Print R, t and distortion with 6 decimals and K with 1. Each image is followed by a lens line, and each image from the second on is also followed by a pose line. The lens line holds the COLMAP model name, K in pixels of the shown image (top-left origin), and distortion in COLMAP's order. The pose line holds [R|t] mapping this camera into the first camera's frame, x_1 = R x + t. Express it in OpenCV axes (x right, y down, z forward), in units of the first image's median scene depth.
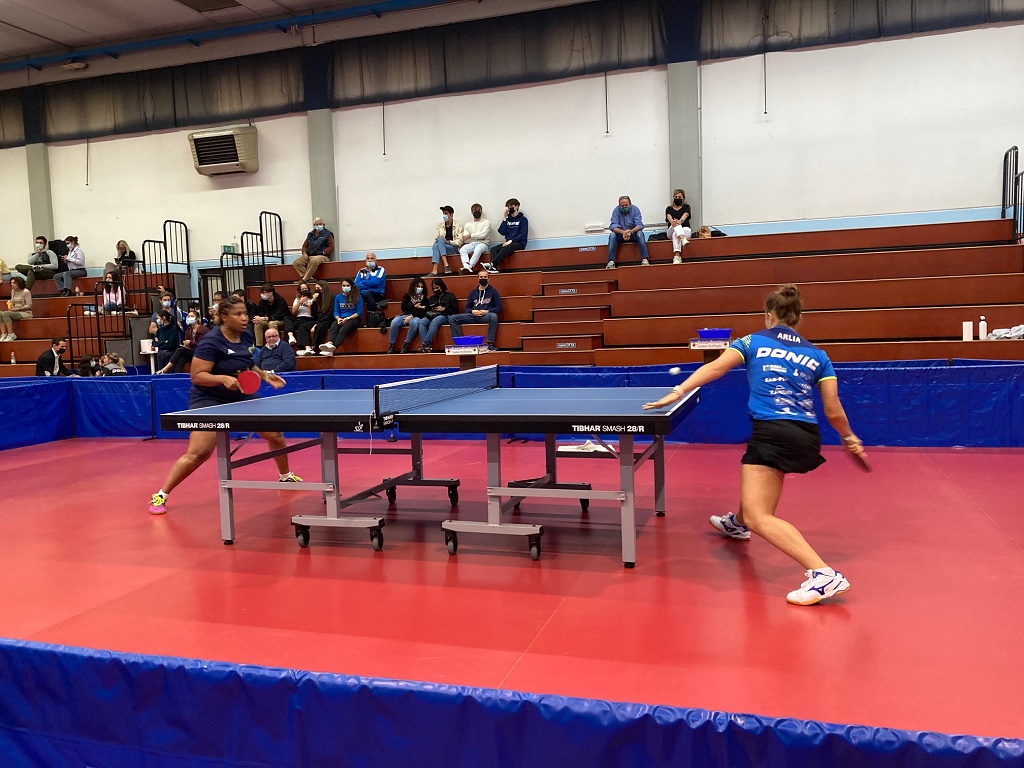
lens RADIAL K [[841.3, 0, 506.3], [0, 841.3, 370.5], [0, 0, 1]] dist [0.029926, -0.017432]
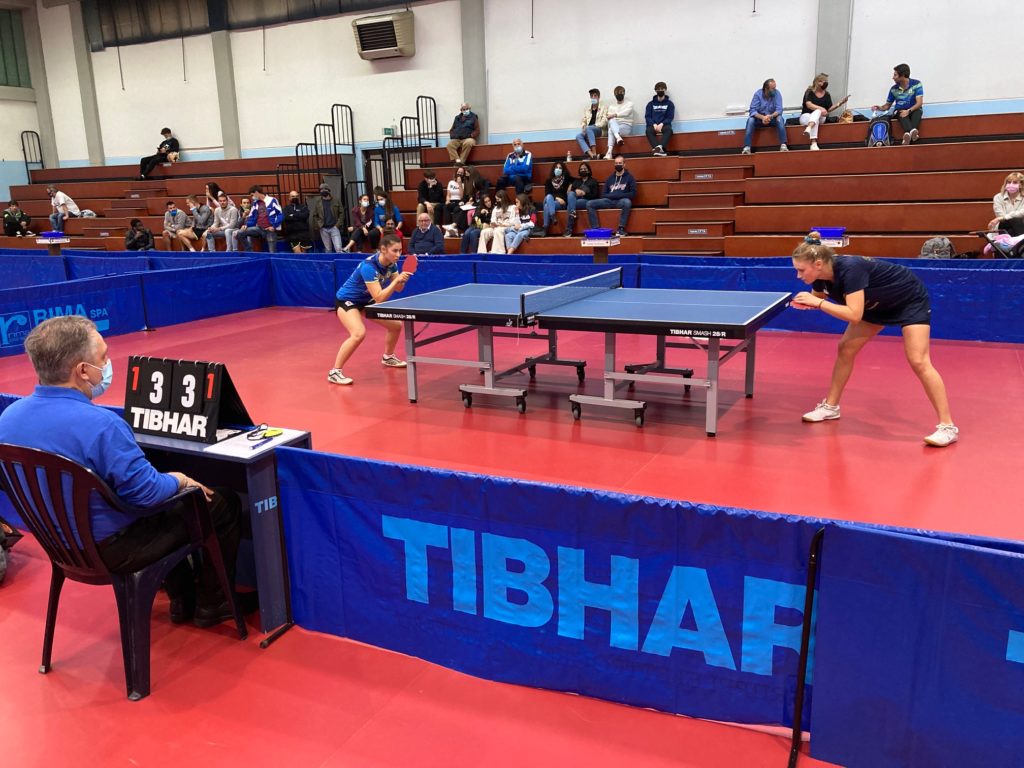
lens RADIAL K [[841.3, 0, 499.6], [0, 841.3, 365.1], [0, 0, 1]] dist [0.029926, -0.017432]
pose [[0.984427, 0.042635, -0.170547, 0.012599], [-0.015622, 0.987523, 0.156700, -0.023861], [0.175100, -0.151595, 0.972810, -0.098732]]
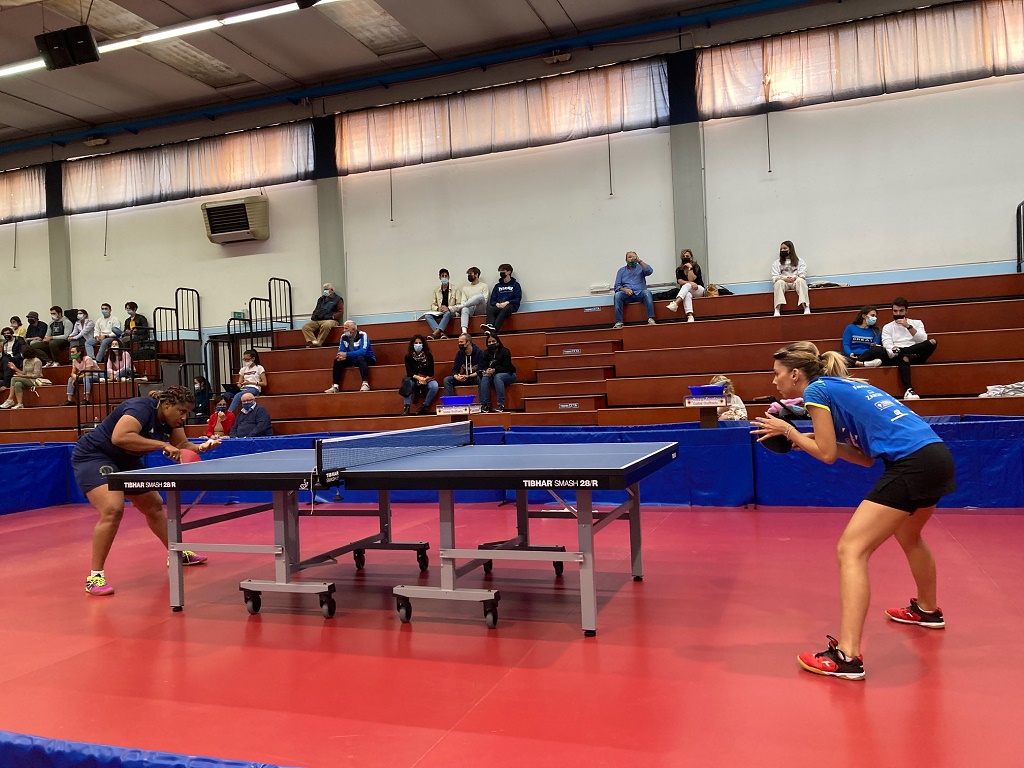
lens RADIAL K [[841.3, 0, 499.7], [0, 841.3, 377.0], [0, 0, 1]] dist [0.029926, -0.017432]
pose [[0.999214, -0.010587, -0.038190, 0.026180], [0.007867, 0.997467, -0.070697, 0.004413], [0.038841, 0.070341, 0.996767, 0.015694]]
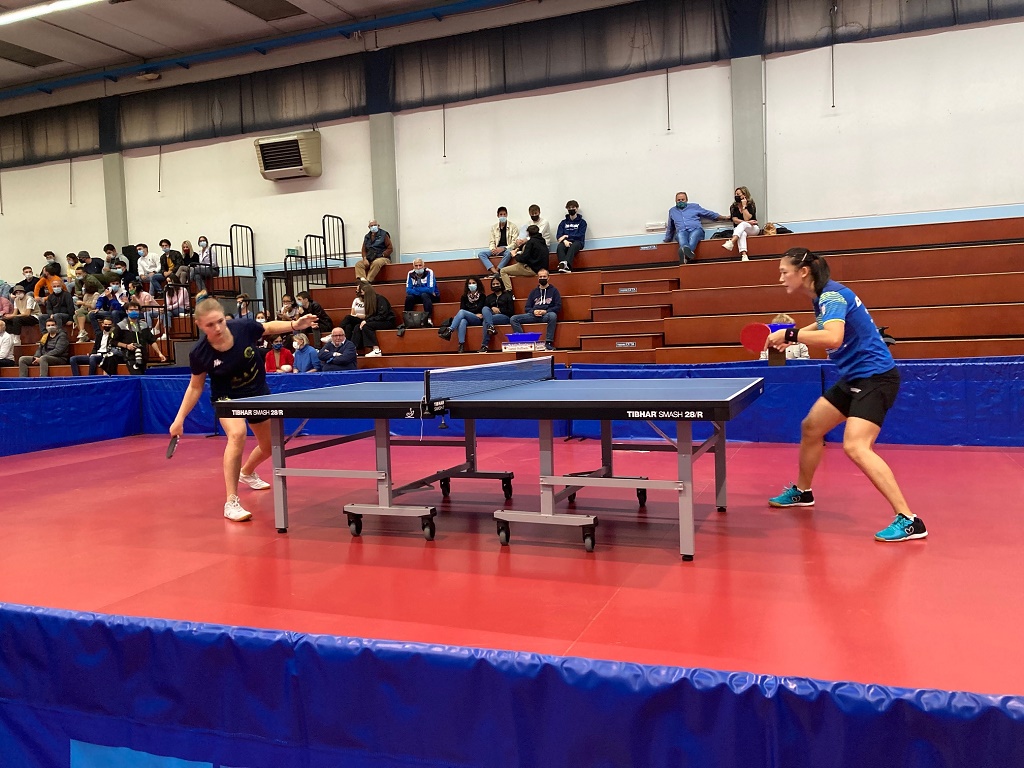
lens RADIAL K [[841.3, 0, 510.4], [0, 841.3, 370.1], [0, 0, 1]] dist [0.029926, -0.017432]
pose [[0.997661, 0.000920, -0.068348, 0.003134], [-0.001465, 0.999968, -0.007926, 0.007397], [0.068339, 0.008008, 0.997630, 0.006961]]
